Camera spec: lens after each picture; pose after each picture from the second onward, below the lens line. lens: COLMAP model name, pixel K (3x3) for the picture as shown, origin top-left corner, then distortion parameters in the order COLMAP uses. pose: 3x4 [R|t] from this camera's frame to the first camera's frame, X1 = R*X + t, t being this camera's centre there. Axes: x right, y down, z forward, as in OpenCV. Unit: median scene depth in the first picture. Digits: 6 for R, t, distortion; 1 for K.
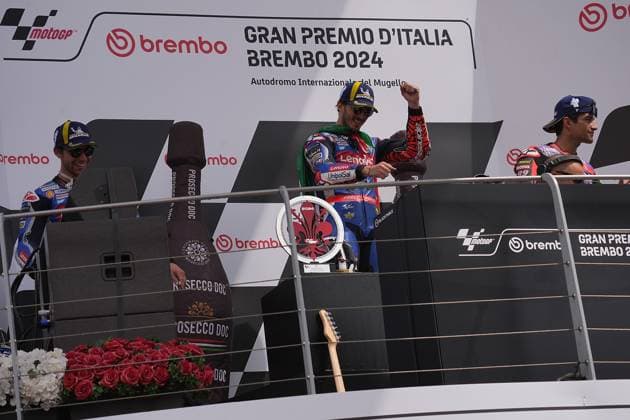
lens RADIAL K [[3628.5, 0, 324.6], [0, 3628.5, 211.7], [0, 0, 1]] dist [2.326150, -7.976991]
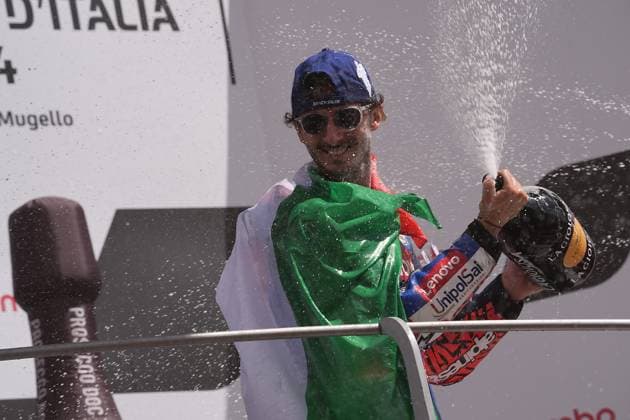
lens RADIAL K [[2939.5, 0, 329.8], [0, 2939.5, 203.6], [0, 0, 1]] dist [1.603952, 7.308837]
pose [[0.995487, -0.019920, 0.092780, 0.019483], [0.024571, 0.998483, -0.049266, -0.007012], [-0.091658, 0.051323, 0.994467, 0.642619]]
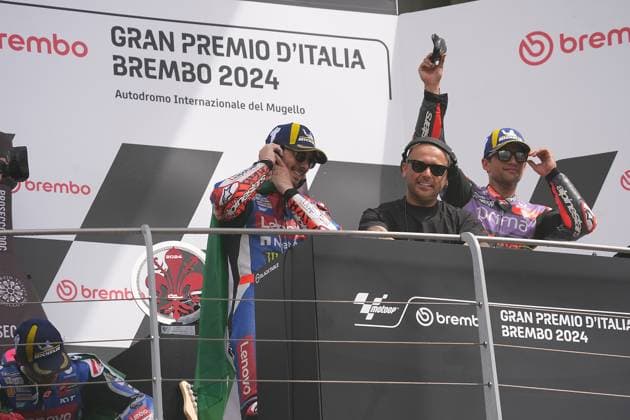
lens RADIAL K [[4203.6, 0, 317.9], [0, 4203.6, 209.5], [0, 0, 1]] dist [3.724018, -15.171784]
pose [[0.997071, 0.071948, 0.025950, 0.002142], [-0.071622, 0.997343, -0.013286, -0.000717], [-0.026837, 0.011389, 0.999575, 0.051868]]
